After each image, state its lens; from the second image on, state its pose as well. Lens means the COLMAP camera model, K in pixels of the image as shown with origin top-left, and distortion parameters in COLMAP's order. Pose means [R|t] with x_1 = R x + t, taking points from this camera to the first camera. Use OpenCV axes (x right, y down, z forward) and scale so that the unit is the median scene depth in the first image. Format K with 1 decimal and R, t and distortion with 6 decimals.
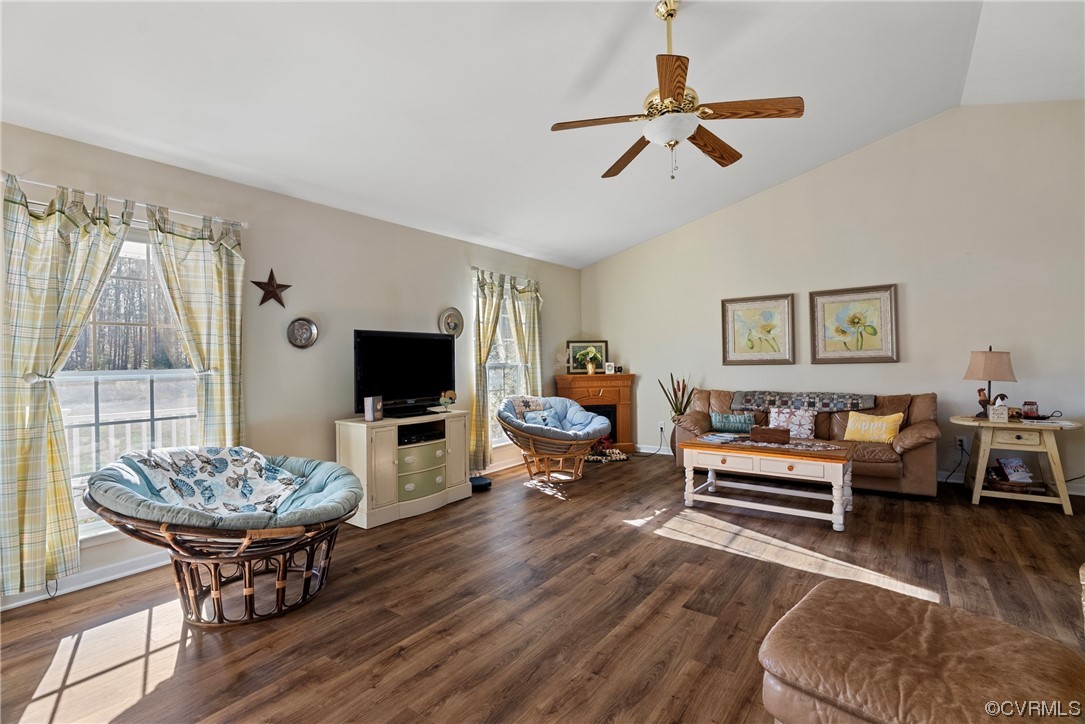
lens RADIAL K [[500.1, 0, 545.1], [0, 500.1, 358.9], [0, 0, 1]] dist [-0.009826, 0.000888]
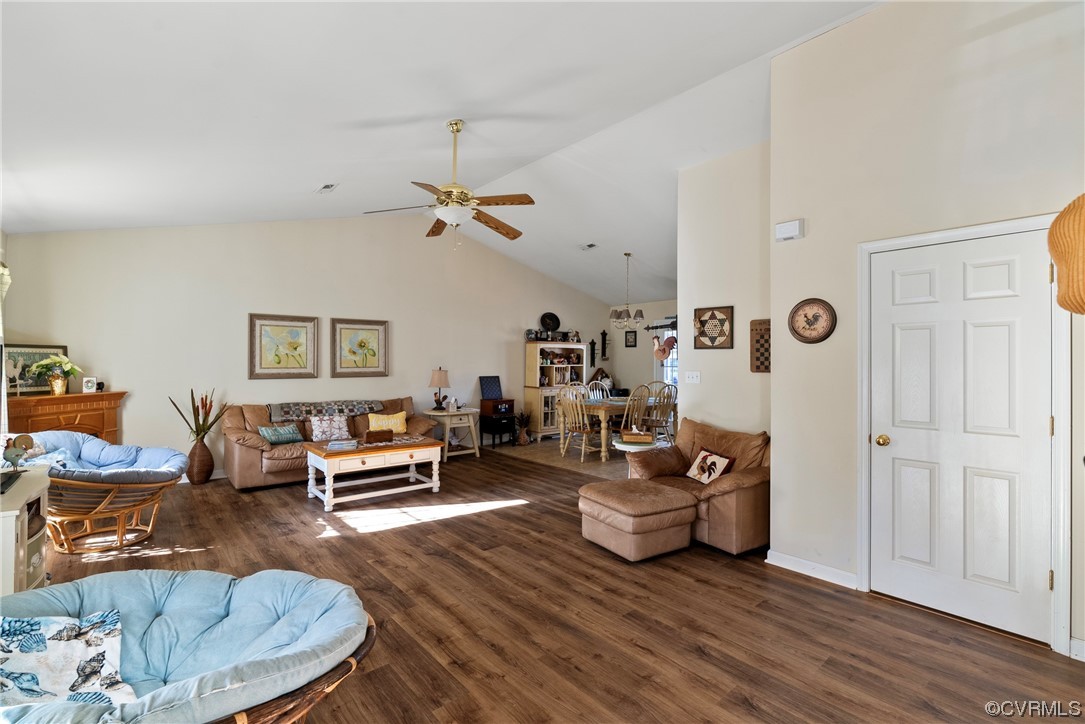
lens RADIAL K [[488.8, 0, 543.0], [0, 488.8, 360.3], [0, 0, 1]] dist [-0.010095, 0.000841]
pose [[0.227590, 0.021511, 0.973519, -0.621617], [-0.016983, 0.999692, -0.018119, -0.024217], [-0.973609, -0.012409, 0.227885, 0.285501]]
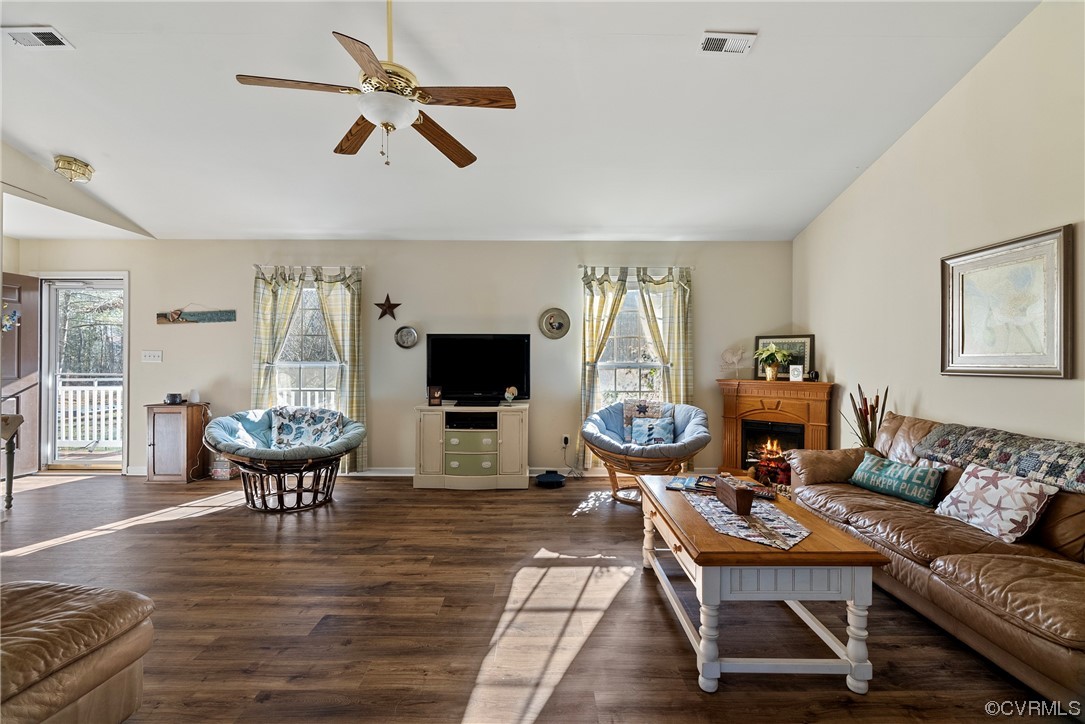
lens RADIAL K [[488.8, 0, 543.0], [0, 488.8, 360.3], [0, 0, 1]] dist [-0.010095, 0.000841]
pose [[0.587918, 0.018104, -0.808718, 0.723097], [-0.009978, 0.999836, 0.015129, -0.011027], [0.808859, -0.000825, 0.588002, 0.441318]]
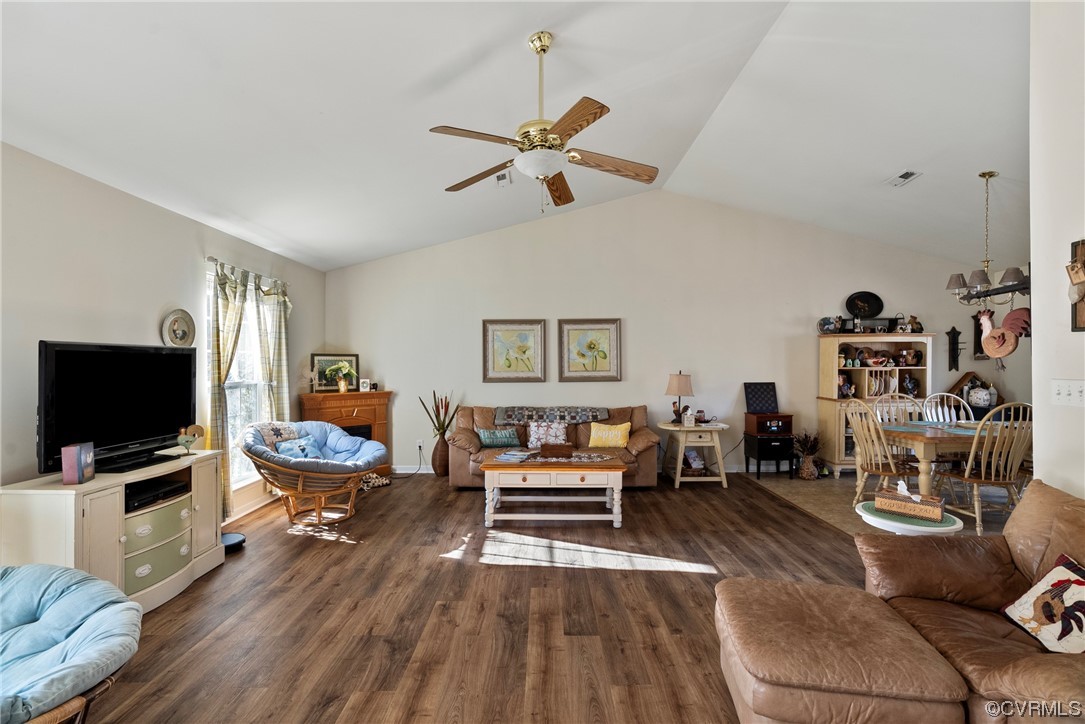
lens RADIAL K [[495.3, 0, 544.7], [0, 495.3, 366.2], [0, 0, 1]] dist [-0.018787, 0.008923]
pose [[0.809131, 0.012300, 0.587499, -0.204029], [-0.014814, 0.999890, -0.000531, -0.031155], [-0.587441, -0.008274, 0.809225, 0.116049]]
